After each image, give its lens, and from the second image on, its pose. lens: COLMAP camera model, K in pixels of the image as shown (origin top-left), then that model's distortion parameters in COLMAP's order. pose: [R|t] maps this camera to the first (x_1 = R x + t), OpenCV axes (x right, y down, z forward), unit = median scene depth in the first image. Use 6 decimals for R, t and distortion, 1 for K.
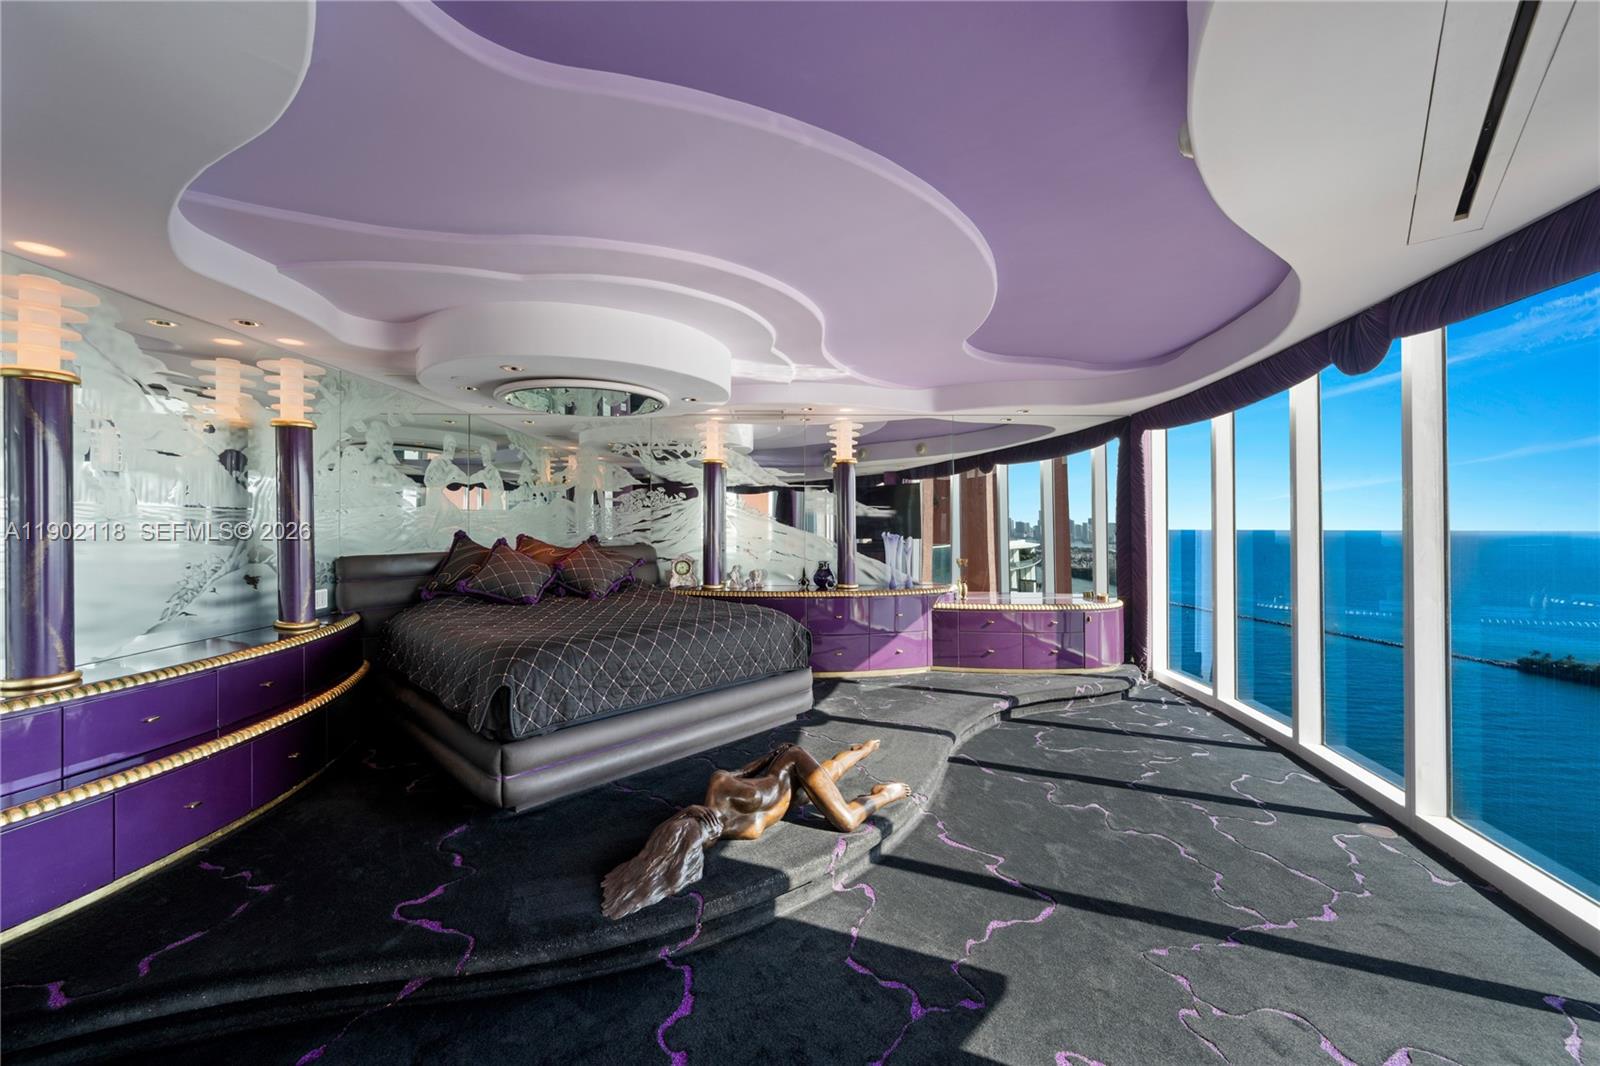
lens RADIAL K [[642.1, 0, 800.0], [0, 642.1, 533.0], [0, 0, 1]] dist [0.000275, 0.000222]
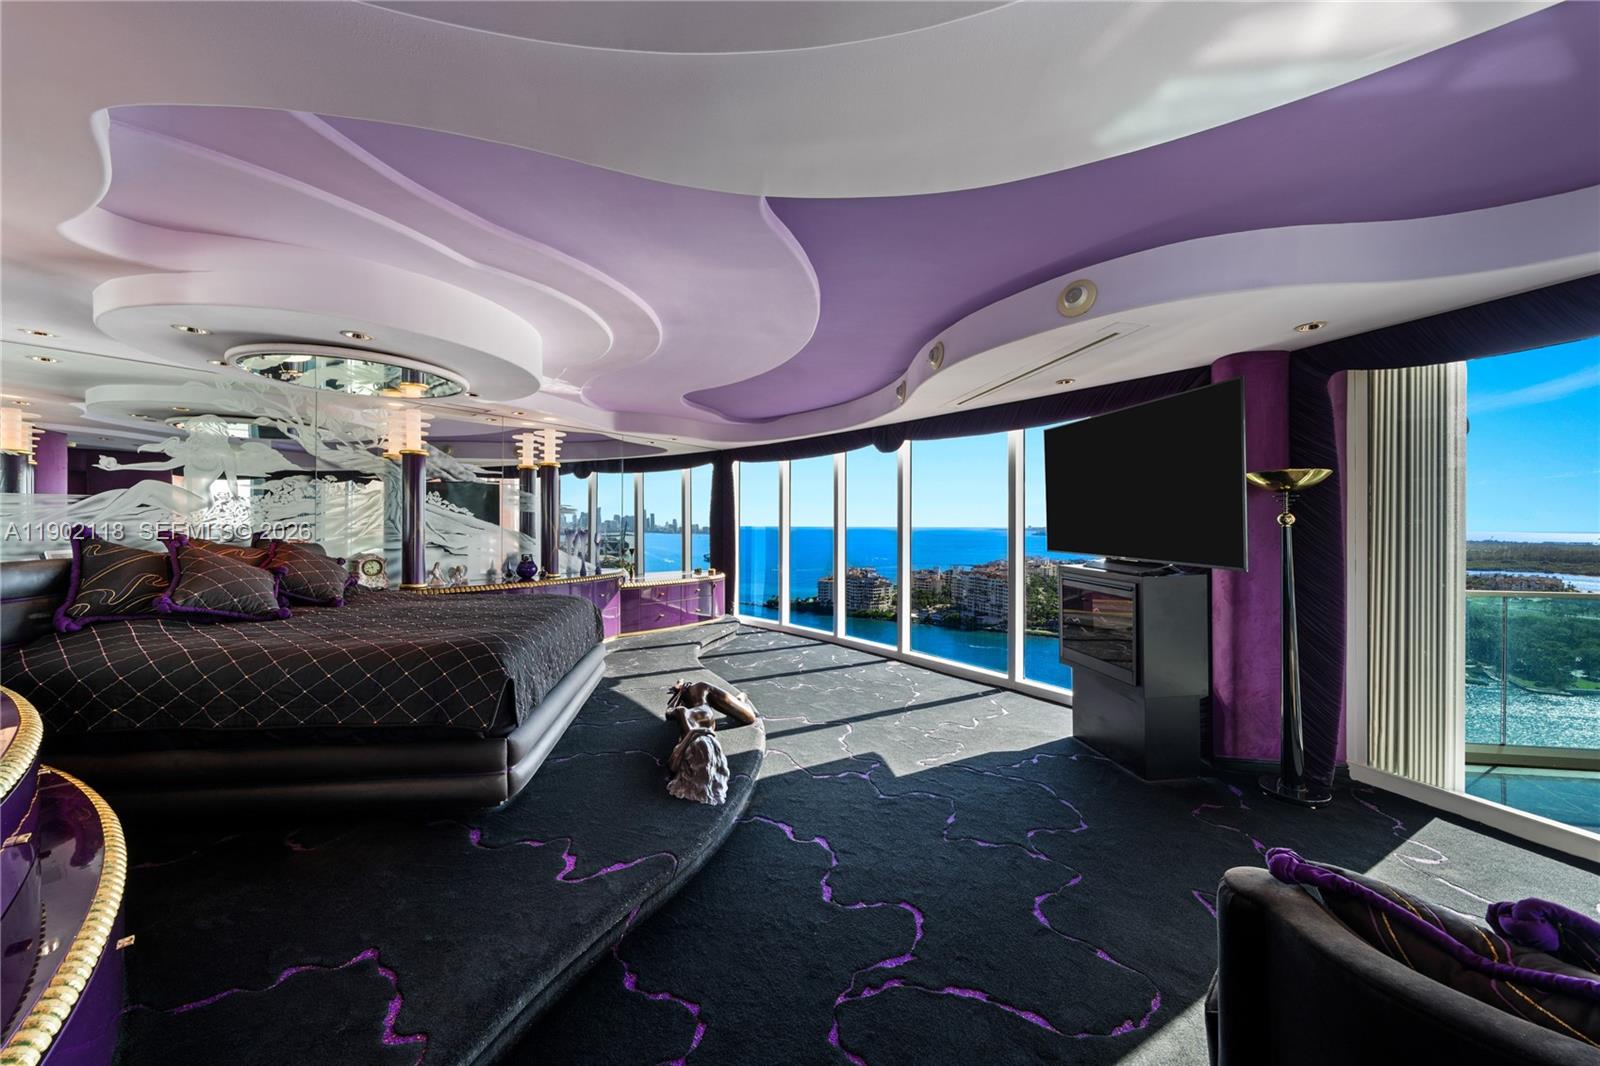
lens RADIAL K [[561.7, 0, 800.0], [0, 561.7, 533.0], [0, 0, 1]] dist [-0.000574, -0.000032]
pose [[0.610007, -0.010055, 0.792333, -0.502551], [0.003871, 0.999945, 0.009709, 0.000505], [-0.792387, -0.002856, 0.610012, 0.053713]]
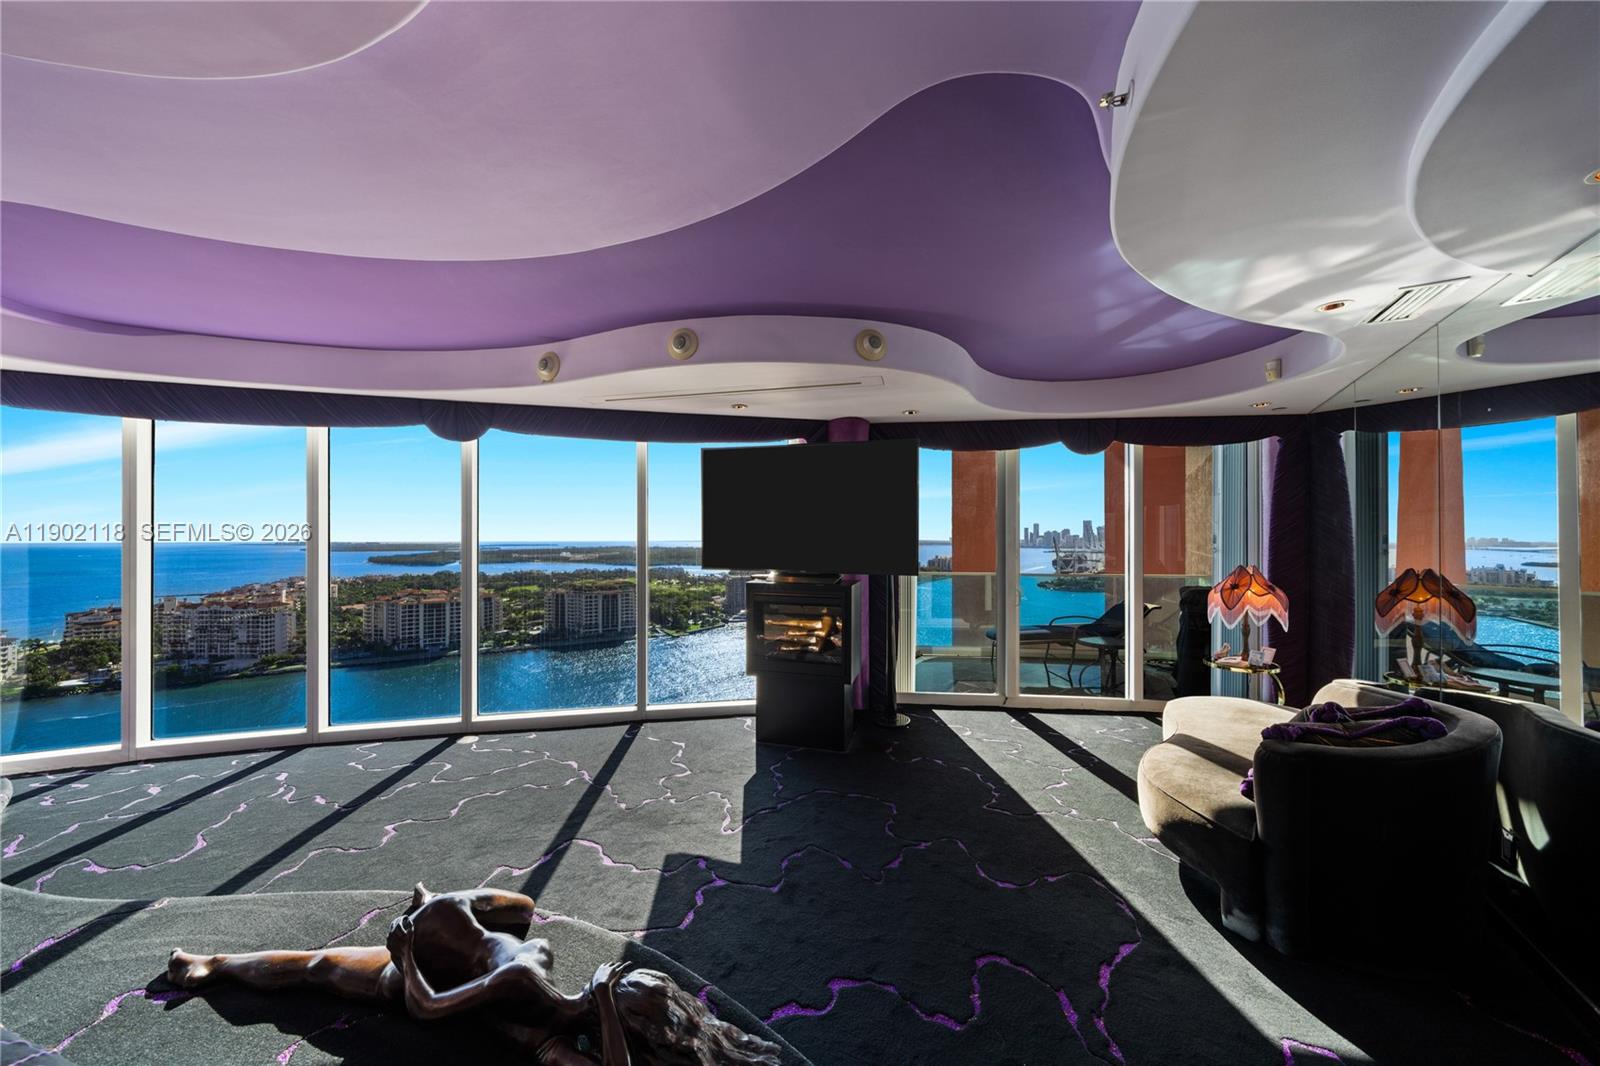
lens RADIAL K [[540.4, 0, 800.0], [0, 540.4, 533.0], [0, 0, 1]] dist [-0.002608, -0.000113]
pose [[-0.466664, 0.007335, 0.884404, -0.390388], [0.011087, 0.999936, -0.002443, -0.013332], [-0.884365, 0.008665, -0.466715, 0.559650]]
